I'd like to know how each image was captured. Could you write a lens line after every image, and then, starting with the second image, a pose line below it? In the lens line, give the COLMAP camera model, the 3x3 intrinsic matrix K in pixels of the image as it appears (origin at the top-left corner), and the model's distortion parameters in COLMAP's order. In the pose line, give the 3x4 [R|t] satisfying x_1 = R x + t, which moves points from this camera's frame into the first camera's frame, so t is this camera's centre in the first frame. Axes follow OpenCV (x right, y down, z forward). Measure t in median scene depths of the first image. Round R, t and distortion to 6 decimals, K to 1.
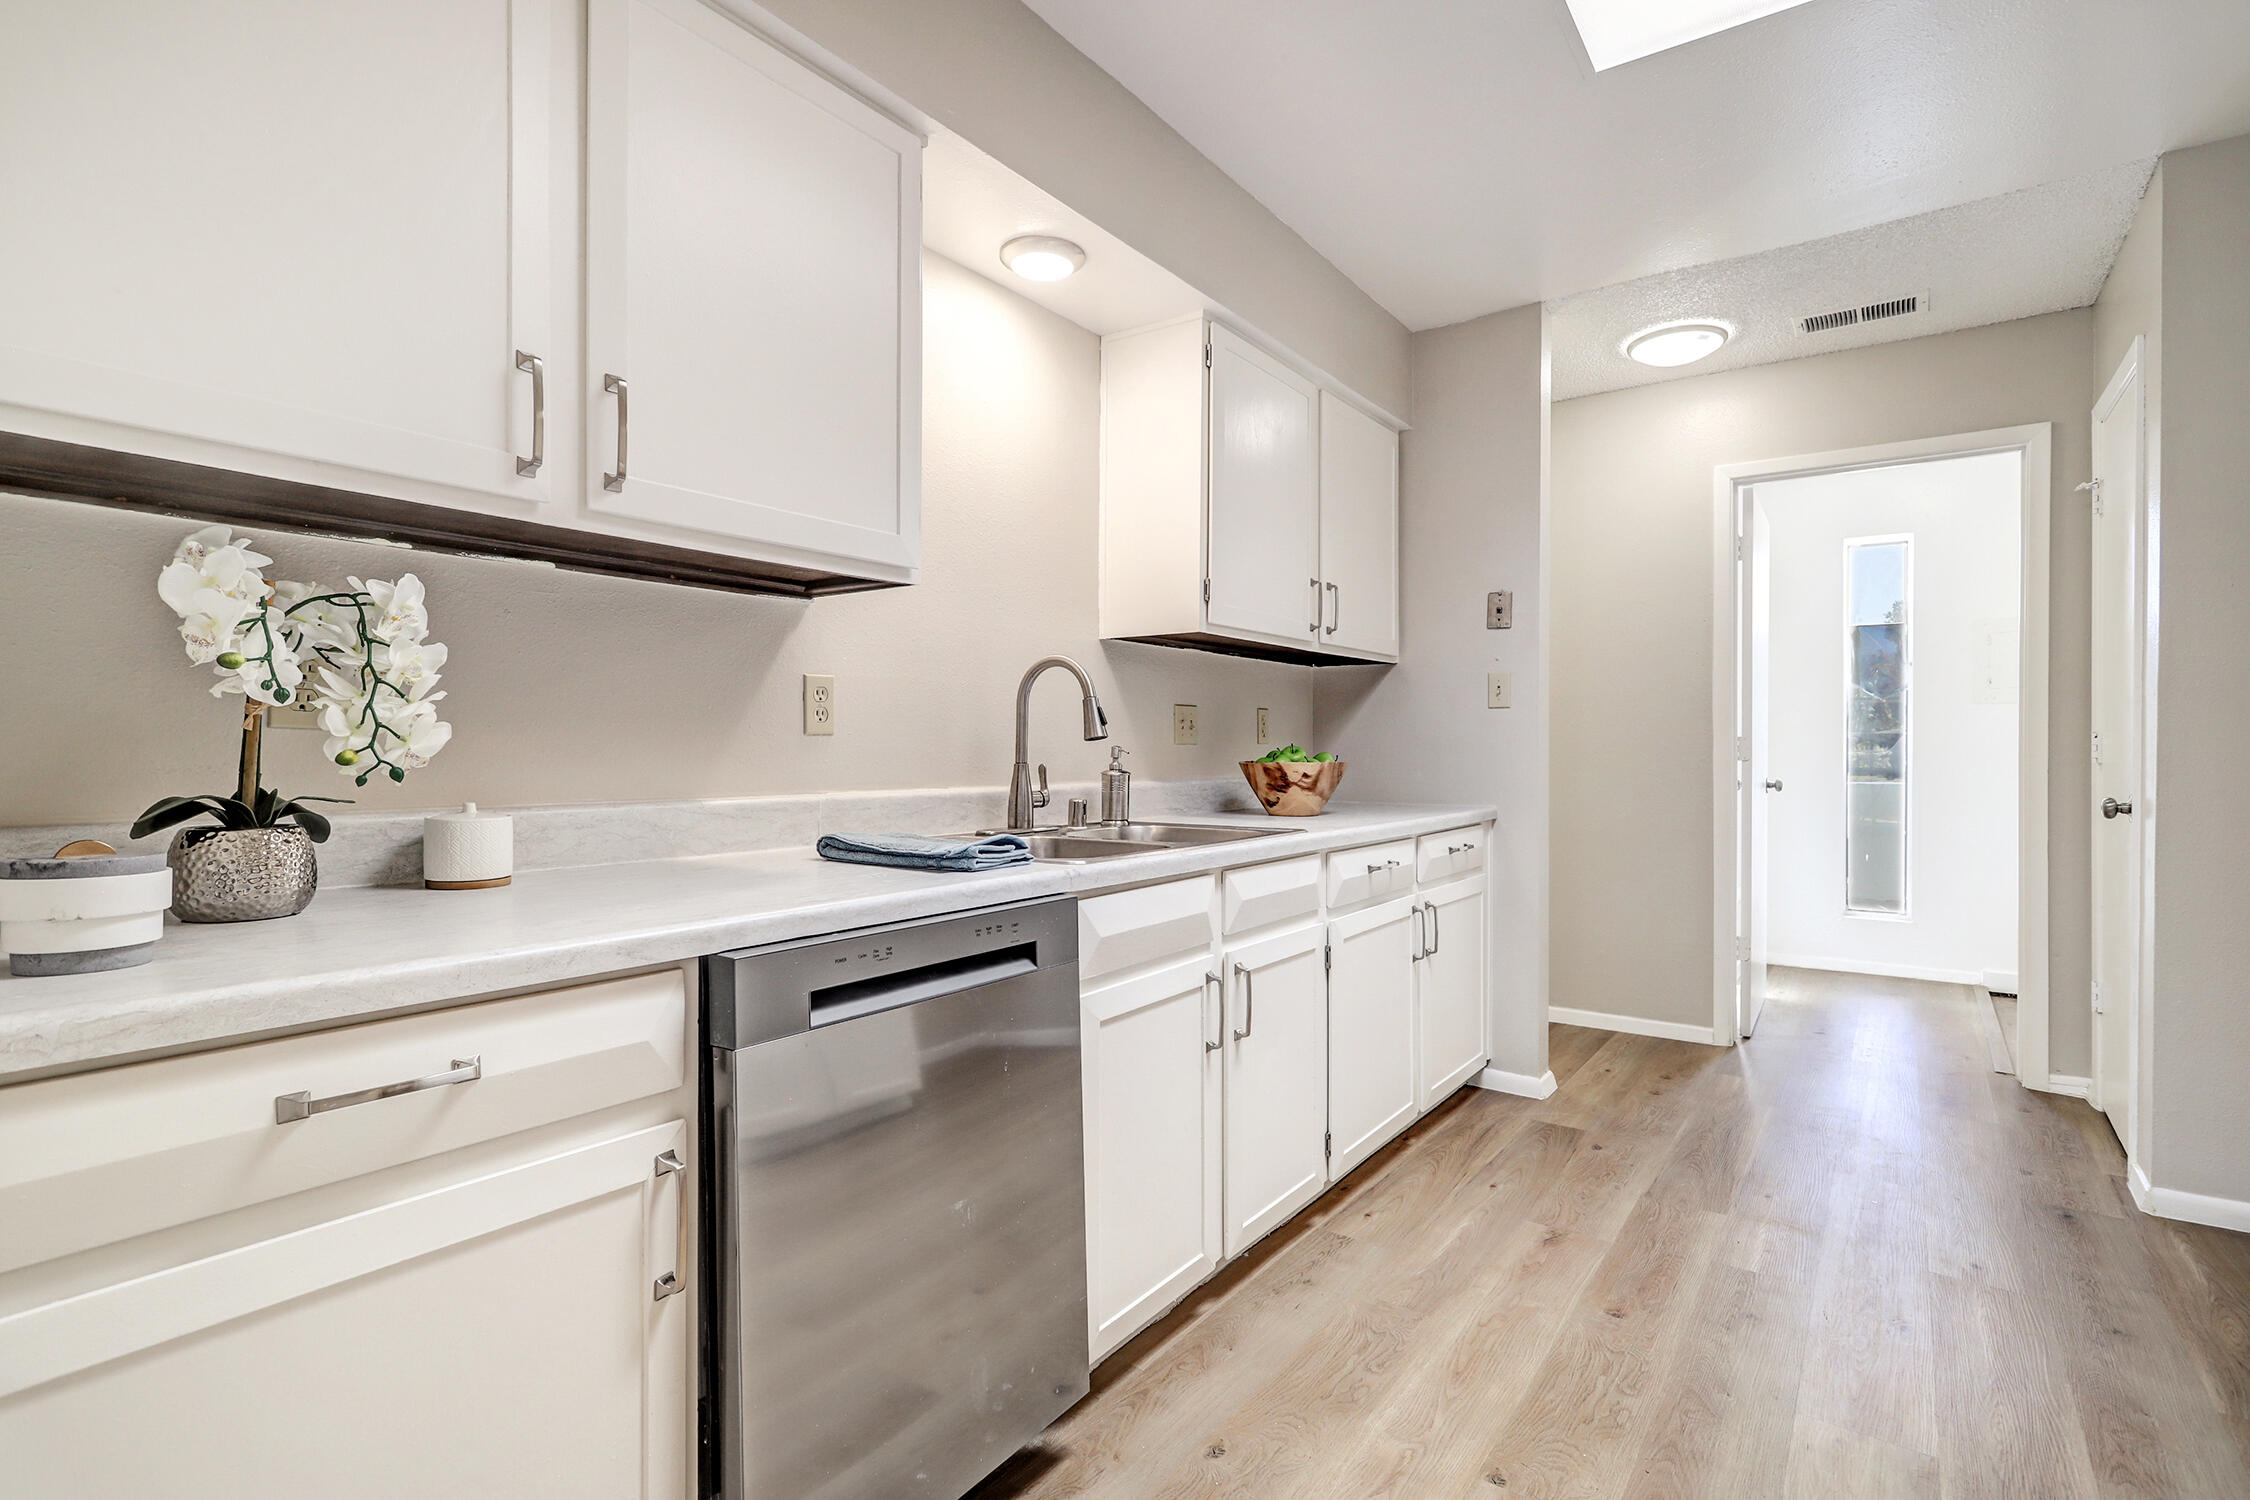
lens RADIAL K [[1067.8, 0, 1122.0], [0, 1067.8, 744.3], [0, 0, 1]] dist [0.000159, 0.000653]
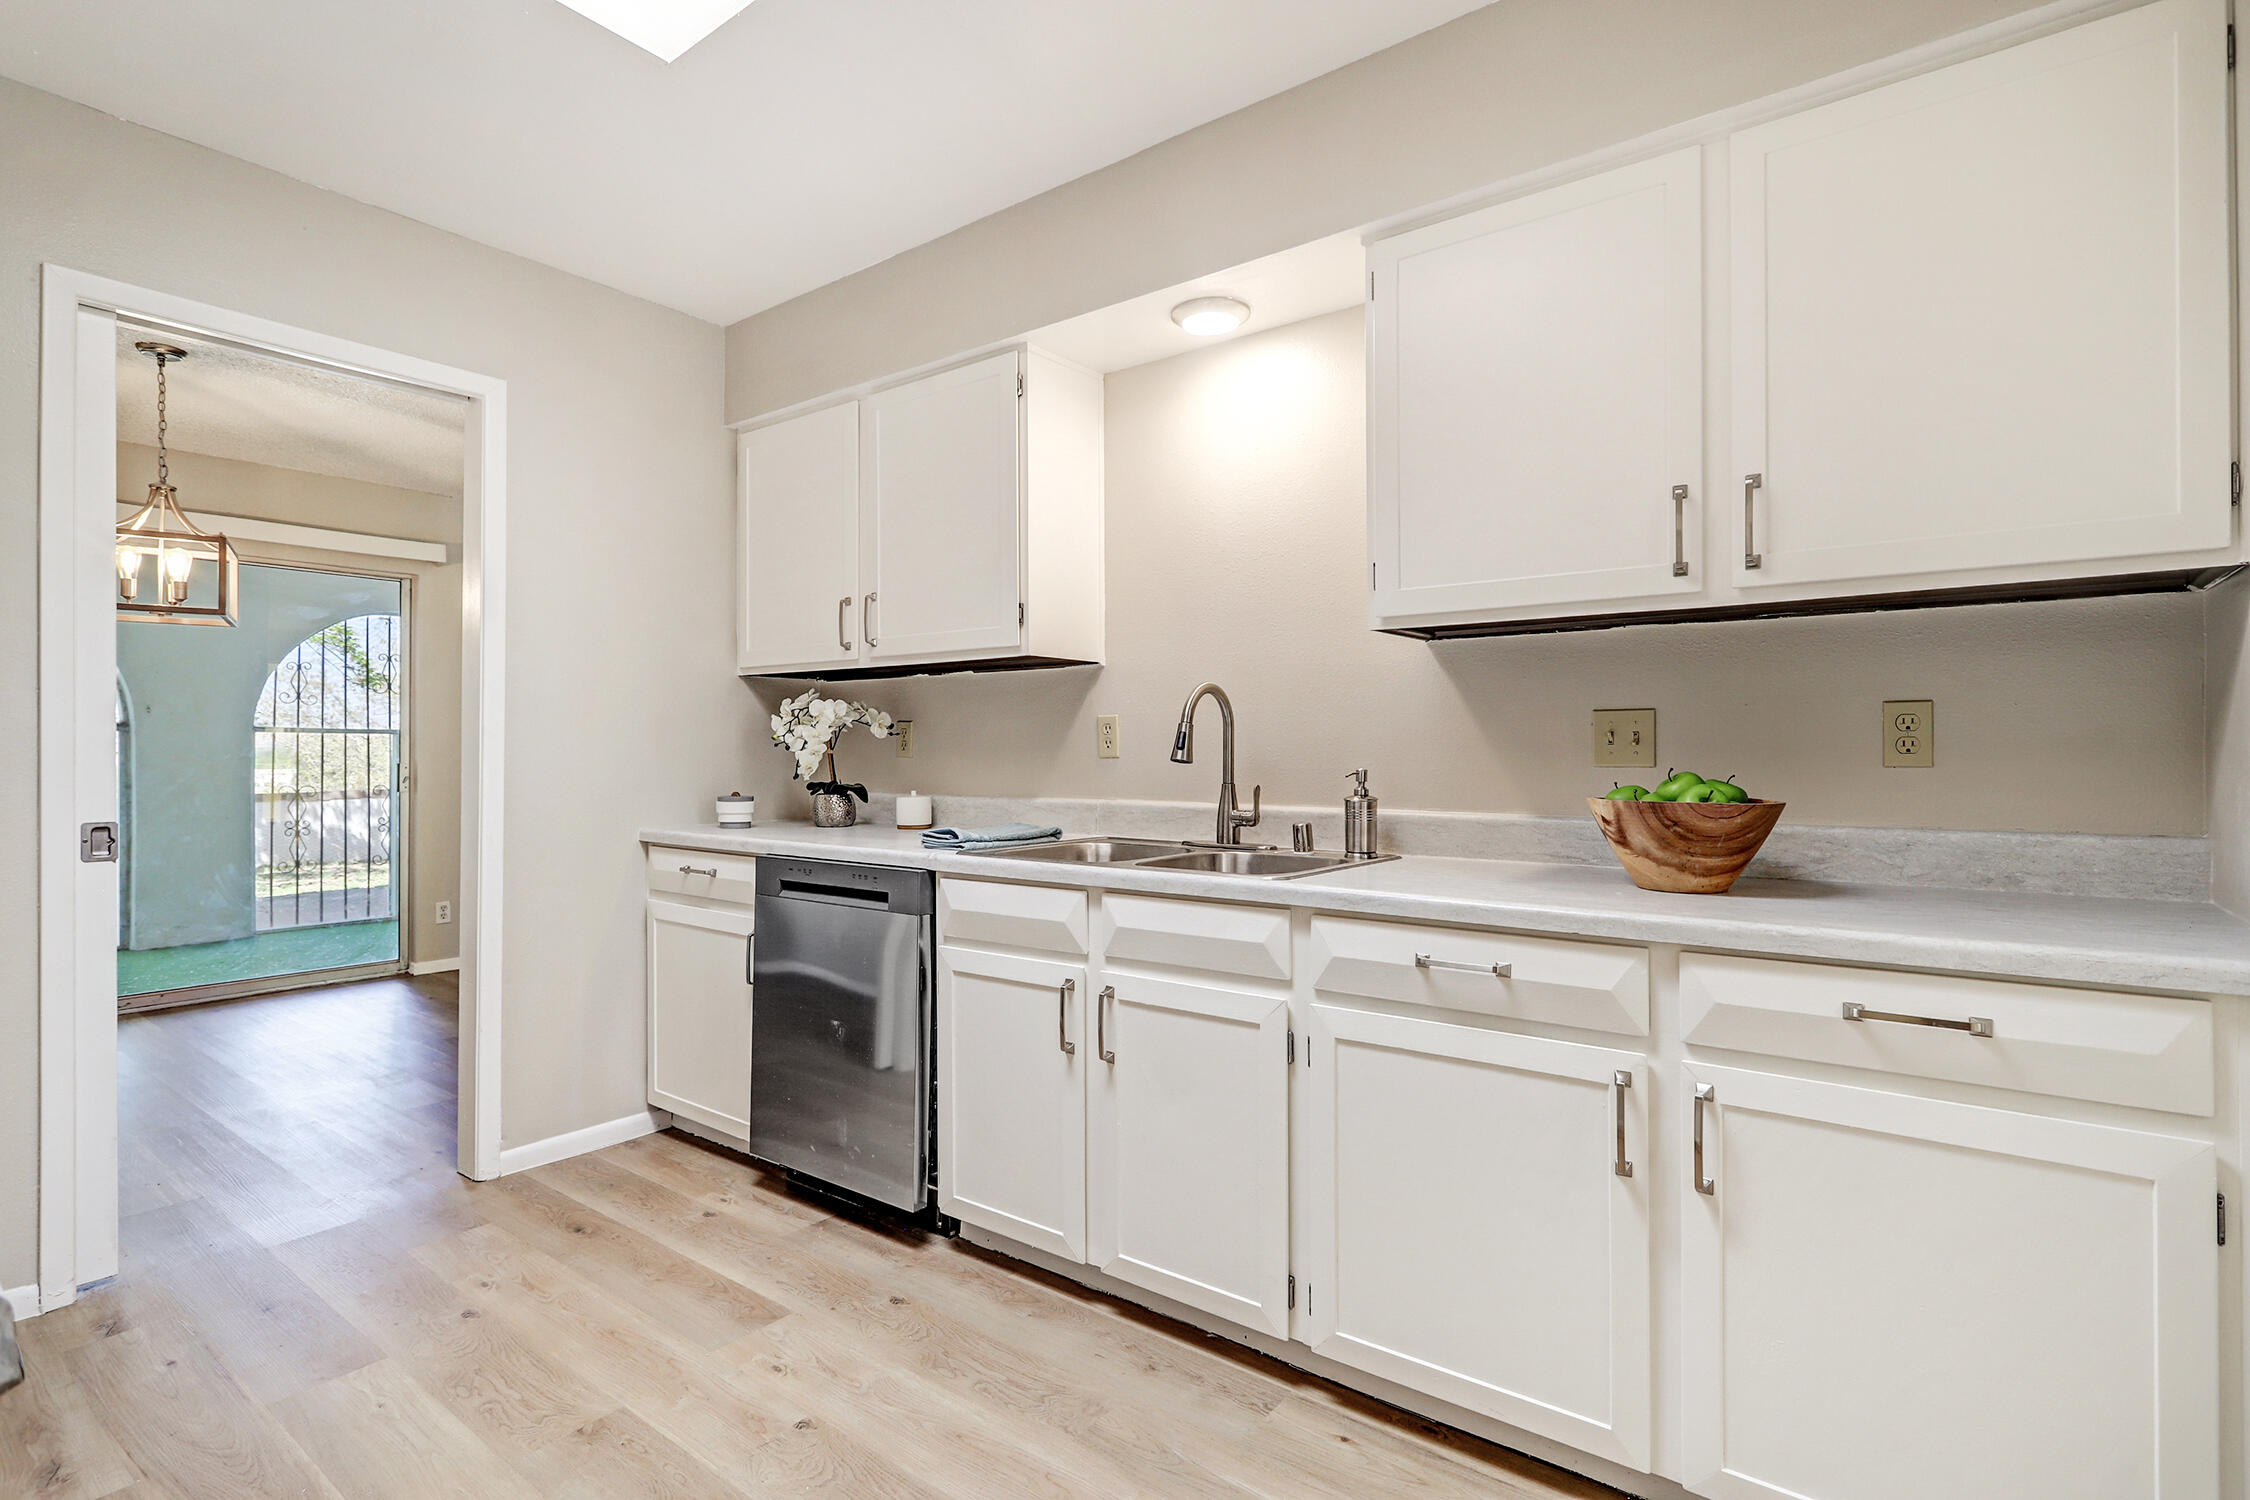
lens RADIAL K [[1093.2, 0, 1121.6], [0, 1093.2, 740.3], [0, 0, 1]] dist [0.000338, 0.001099]
pose [[-0.026782, -0.010233, -0.999589, 1.142986], [0.004685, 0.999935, -0.010362, -0.016460], [0.999630, -0.004960, -0.026733, 1.040704]]
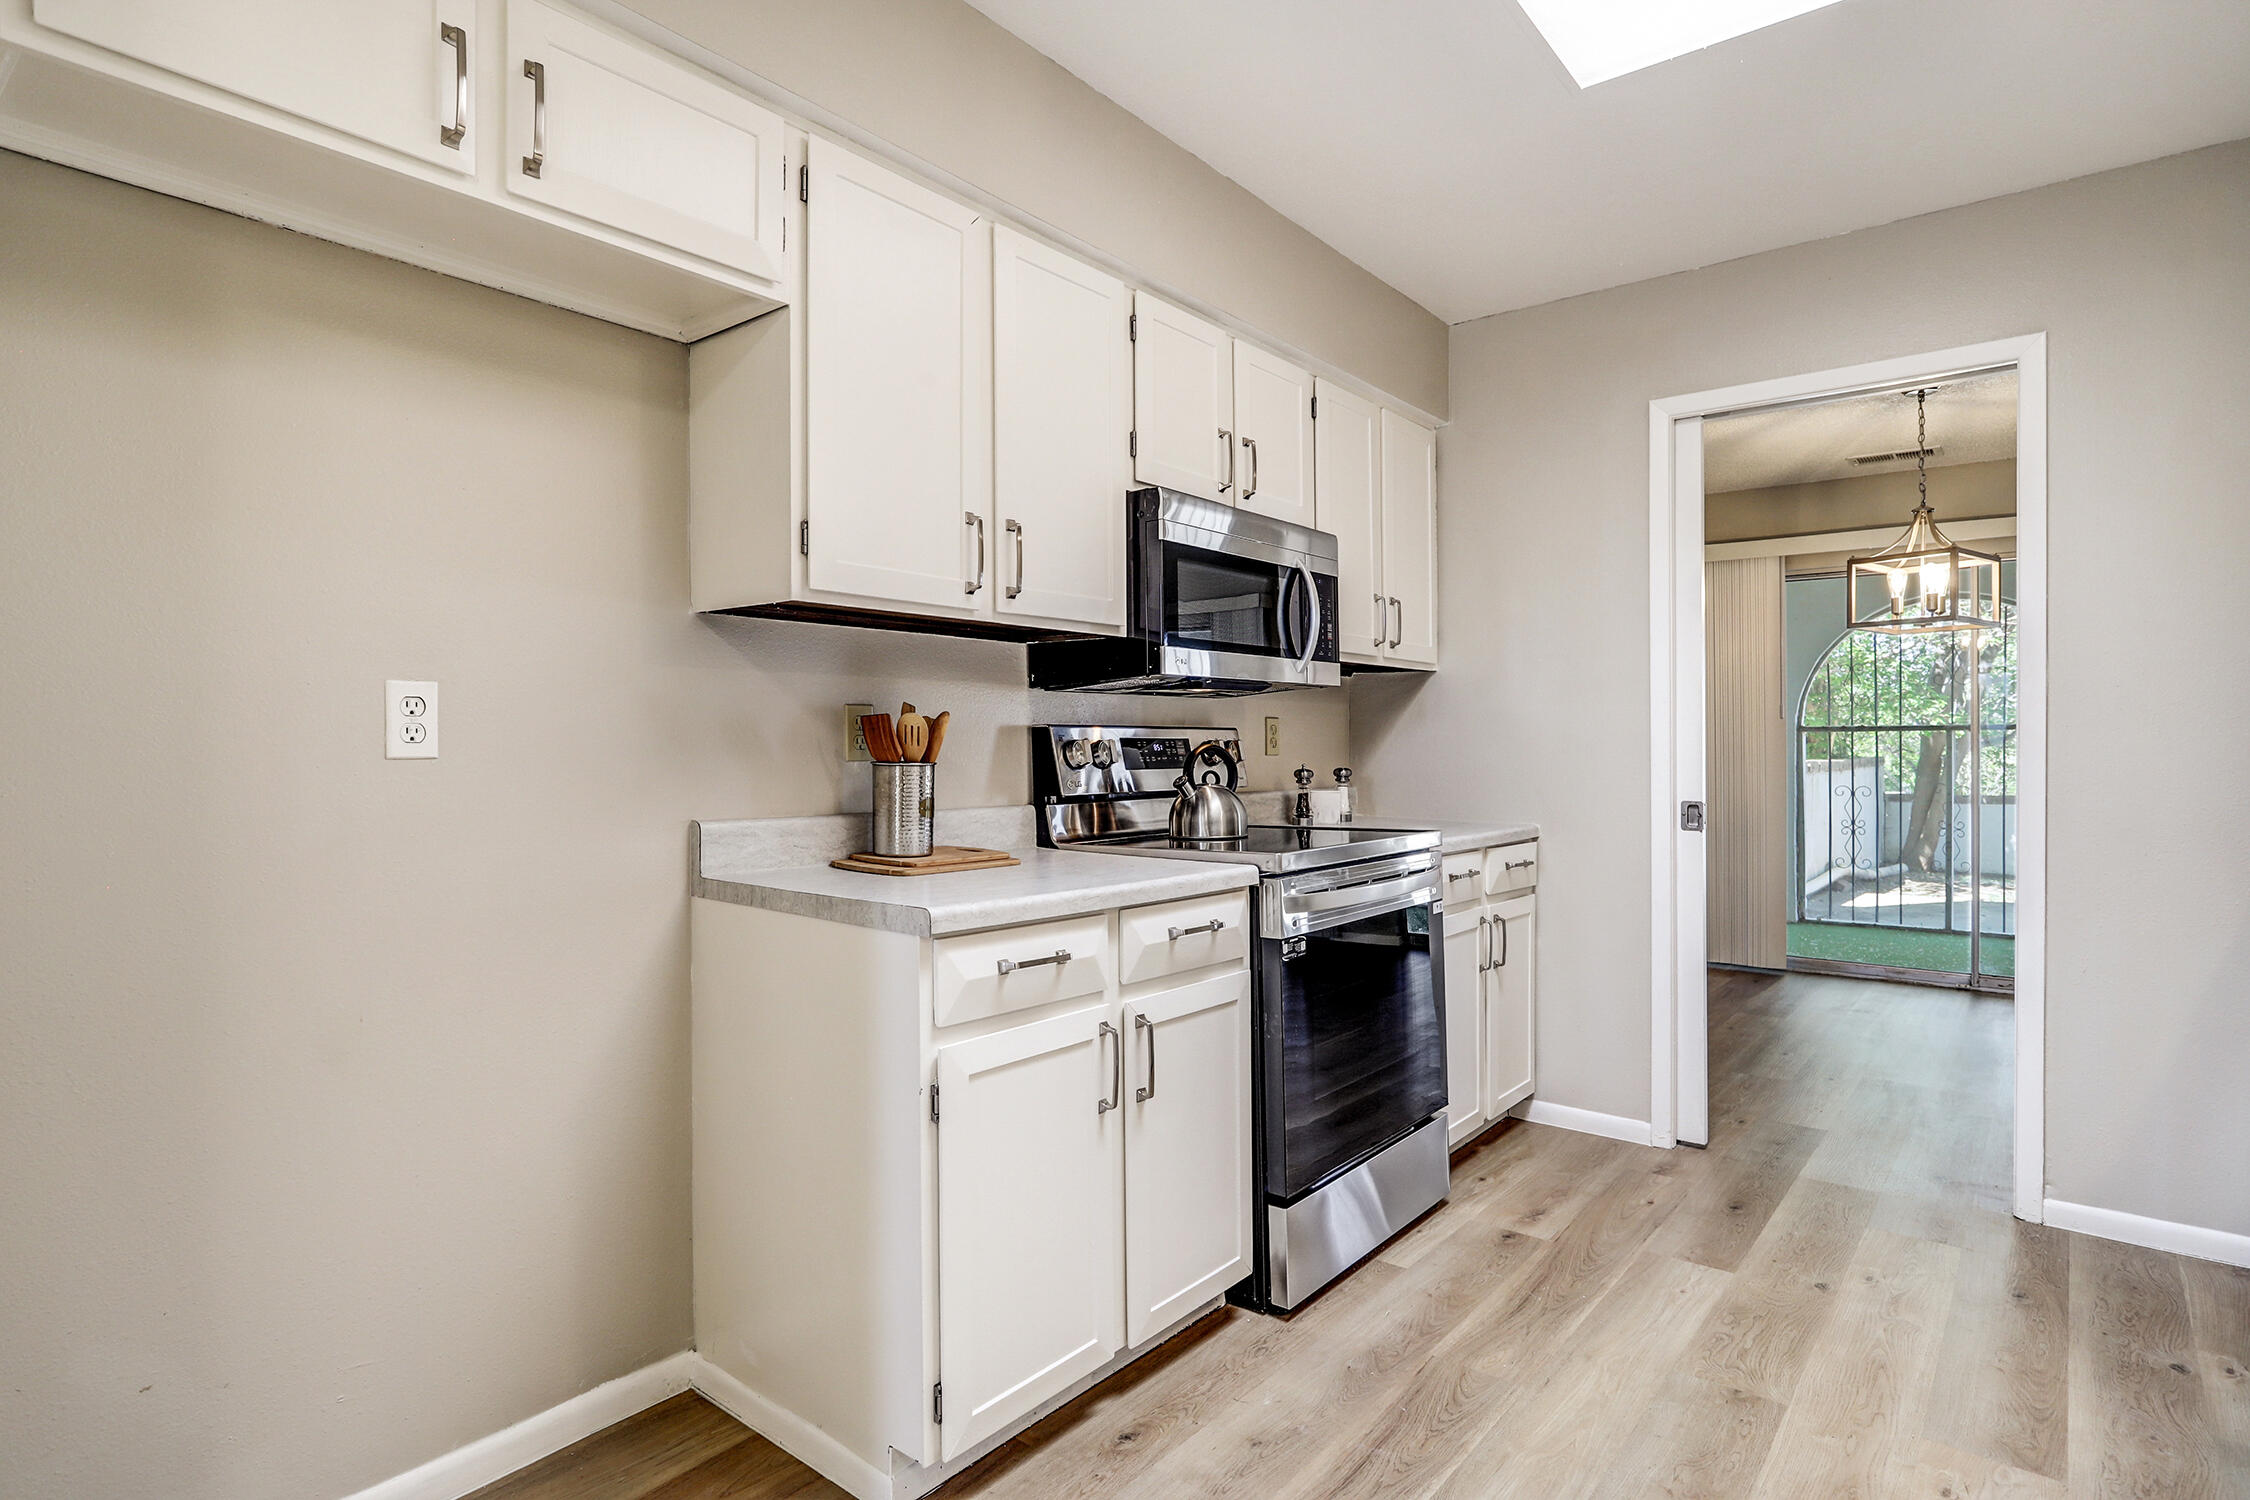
lens RADIAL K [[1161.5, 0, 1125.0], [0, 1161.5, 750.0], [0, 0, 1]] dist [0.000722, -0.000286]
pose [[-0.998554, -0.003633, 0.053637, 0.741607], [-0.003644, 0.999993, -0.000098, -0.016229], [-0.053636, -0.000293, -0.998561, 1.590106]]
